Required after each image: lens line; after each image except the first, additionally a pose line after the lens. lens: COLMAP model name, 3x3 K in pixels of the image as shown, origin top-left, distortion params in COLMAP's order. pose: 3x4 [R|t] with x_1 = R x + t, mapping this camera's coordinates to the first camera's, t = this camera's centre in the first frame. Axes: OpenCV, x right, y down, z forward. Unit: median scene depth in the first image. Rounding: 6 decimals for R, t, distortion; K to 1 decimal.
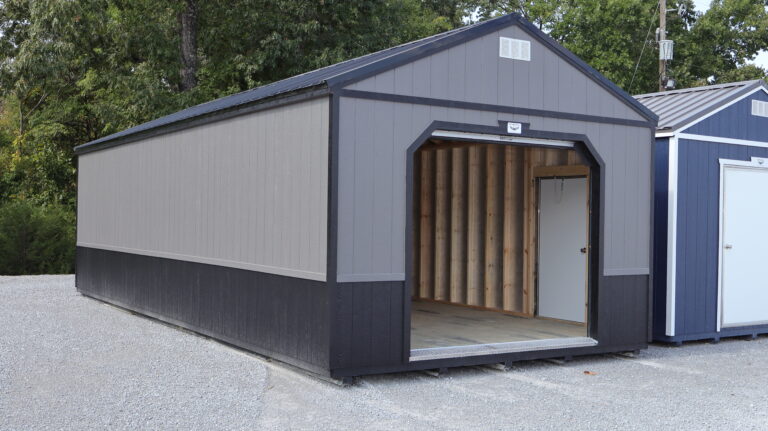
lens RADIAL K [[879.3, 0, 384.0], [0, 879.3, 215.5], [0, 0, 1]] dist [0.001453, -0.043724]
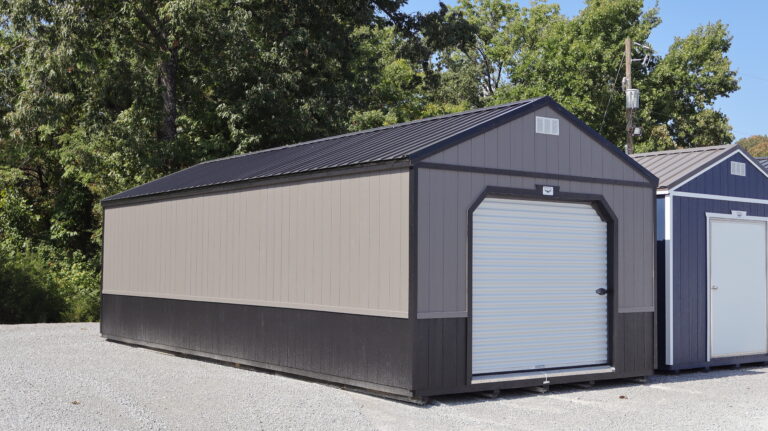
lens RADIAL K [[951.8, 0, 384.0], [0, 951.8, 215.5], [0, 0, 1]] dist [-0.013614, -0.013382]
pose [[0.997528, -0.003176, 0.070197, -0.126334], [0.006517, 0.998854, -0.047412, -0.003505], [-0.069966, 0.047752, 0.996406, -0.215063]]
